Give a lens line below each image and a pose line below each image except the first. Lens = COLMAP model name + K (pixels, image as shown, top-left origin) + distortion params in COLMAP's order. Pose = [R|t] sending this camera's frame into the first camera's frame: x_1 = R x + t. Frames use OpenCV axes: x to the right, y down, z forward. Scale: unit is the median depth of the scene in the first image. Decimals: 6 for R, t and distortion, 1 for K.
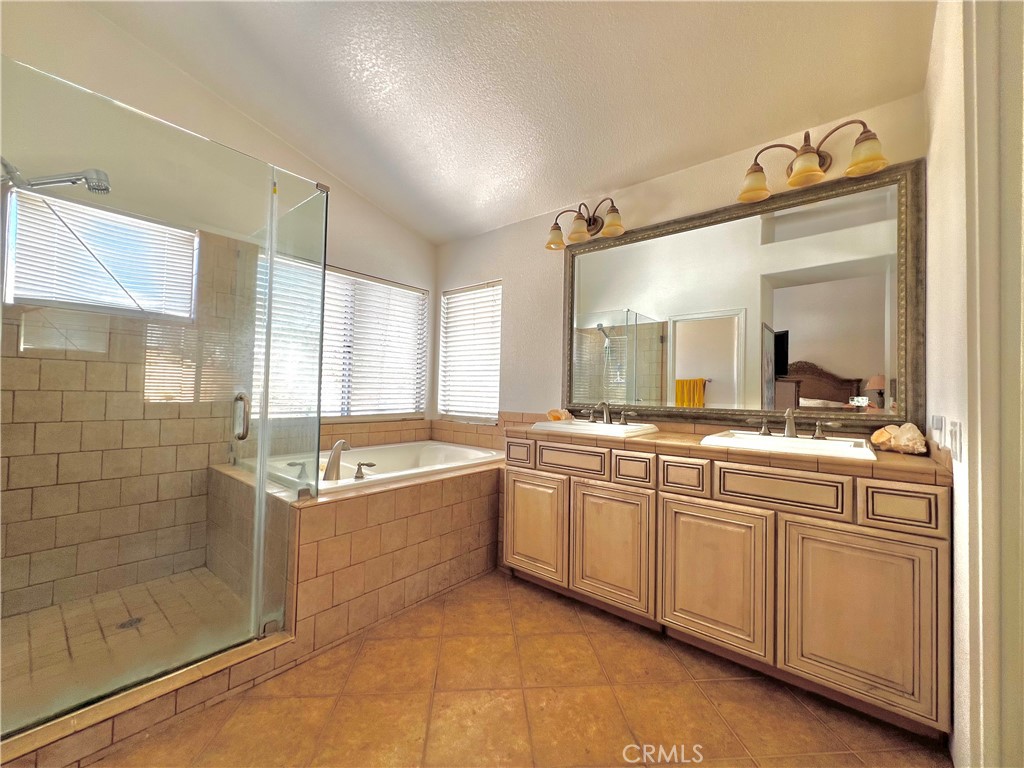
lens RADIAL K [[409.7, 0, 512.3], [0, 409.7, 382.7], [0, 0, 1]] dist [-0.001785, 0.000515]
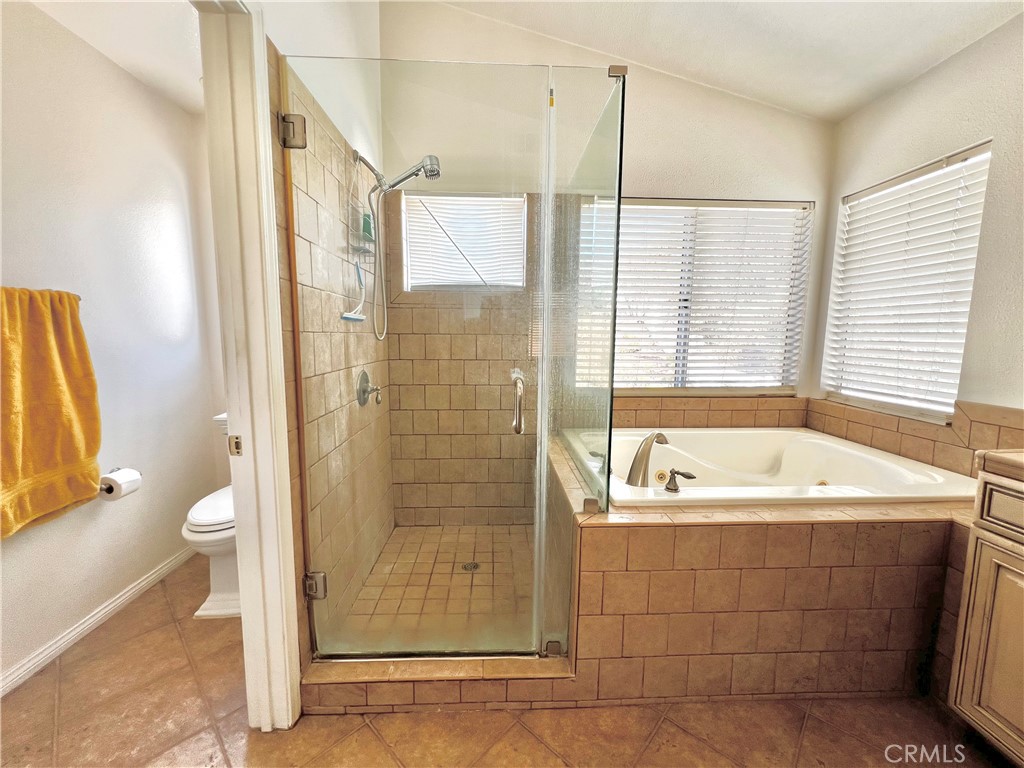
lens RADIAL K [[409.7, 0, 511.7], [0, 409.7, 382.5], [0, 0, 1]] dist [-0.001785, 0.000515]
pose [[0.665041, 0.071244, -0.743401, -0.036279], [0.023103, 0.993000, 0.115832, -0.044257], [0.746450, -0.094208, 0.658740, 0.317913]]
